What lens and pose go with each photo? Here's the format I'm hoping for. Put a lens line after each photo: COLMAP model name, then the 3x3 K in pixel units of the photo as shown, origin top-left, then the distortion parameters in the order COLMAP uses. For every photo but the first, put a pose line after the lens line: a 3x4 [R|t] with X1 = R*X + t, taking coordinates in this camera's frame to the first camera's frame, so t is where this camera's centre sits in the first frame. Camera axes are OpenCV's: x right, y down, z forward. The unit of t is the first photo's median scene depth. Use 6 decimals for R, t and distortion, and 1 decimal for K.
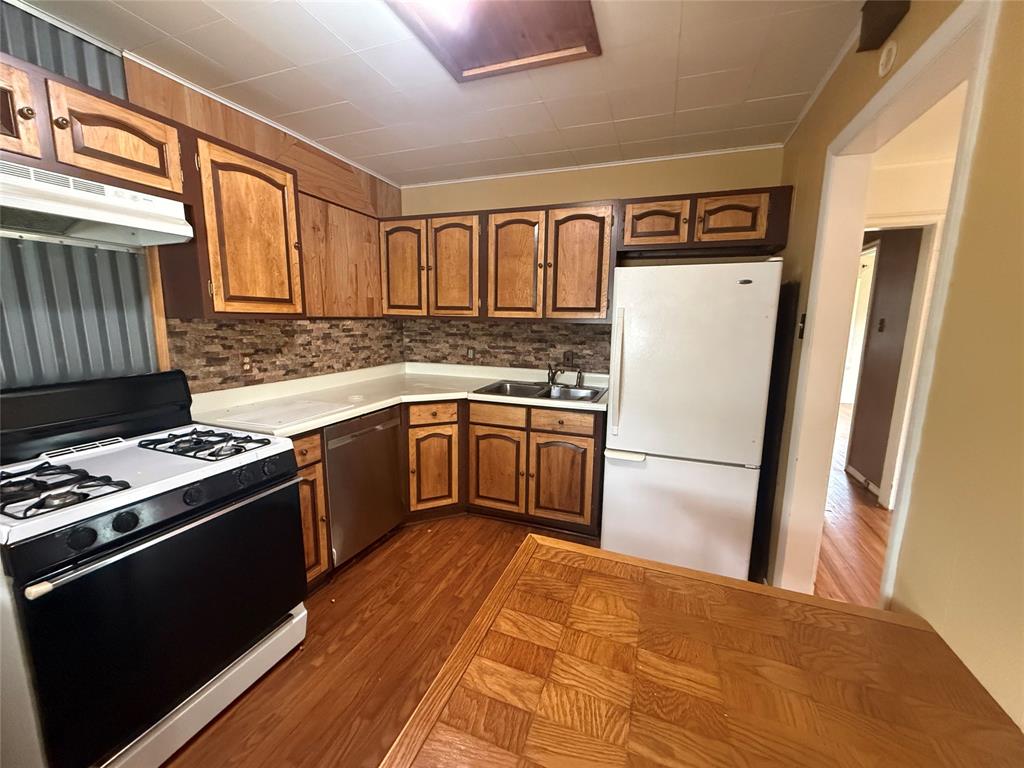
lens RADIAL K [[409.1, 0, 508.7], [0, 409.1, 382.8], [0, 0, 1]] dist [0.003047, -0.000880]
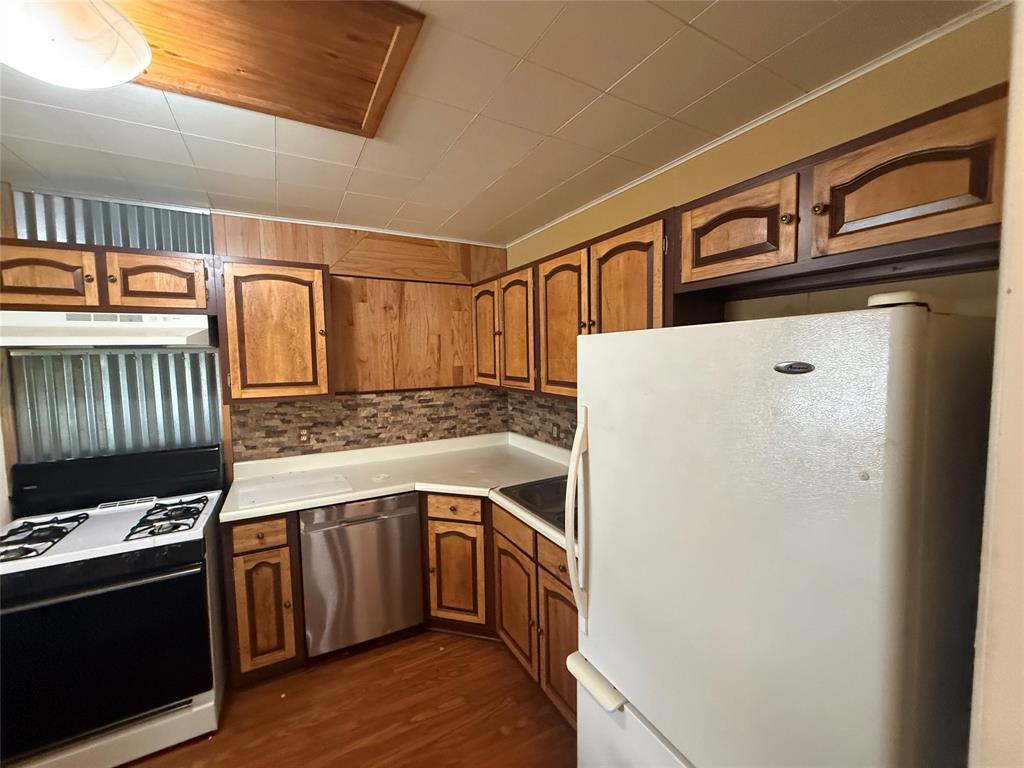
lens RADIAL K [[409.1, 0, 508.8], [0, 409.1, 383.6], [0, 0, 1]] dist [0.003047, -0.000880]
pose [[0.762116, 0.018224, -0.647184, 0.548934], [-0.075170, 0.995334, -0.060493, -0.169492], [0.643062, 0.094751, 0.759930, 0.499674]]
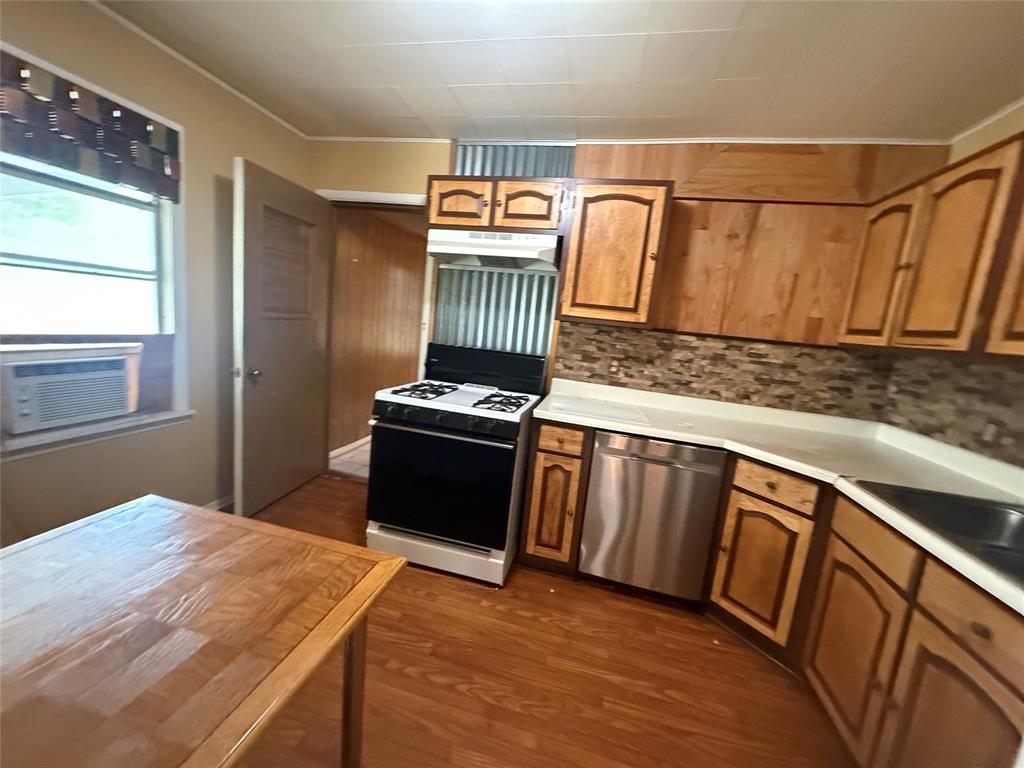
lens RADIAL K [[409.1, 0, 510.8], [0, 409.1, 383.0], [0, 0, 1]] dist [0.003047, -0.000880]
pose [[0.131165, 0.148299, -0.980206, 0.462914], [-0.255336, 0.960443, 0.111142, -0.056637], [0.957914, 0.235704, 0.163843, 0.562783]]
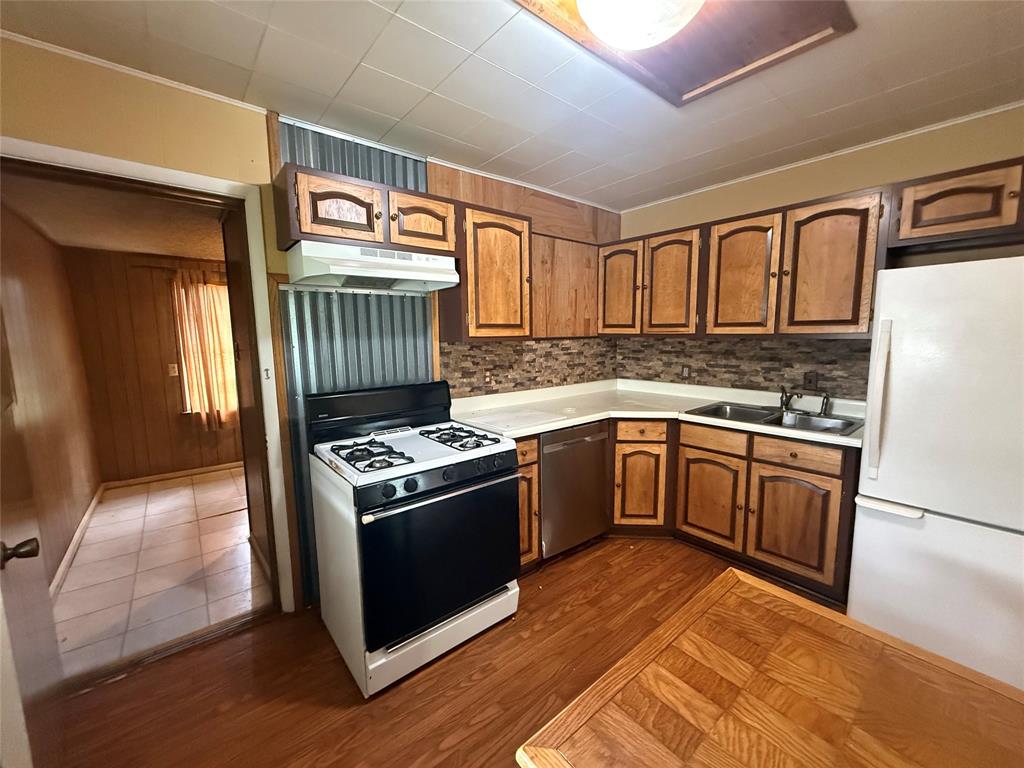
lens RADIAL K [[409.1, 0, 509.2], [0, 409.1, 383.4], [0, 0, 1]] dist [0.003047, -0.000880]
pose [[0.868429, 0.035444, -0.494546, 0.035030], [-0.052903, 0.998371, -0.021345, -0.003597], [0.492984, 0.044700, 0.868890, -0.050731]]
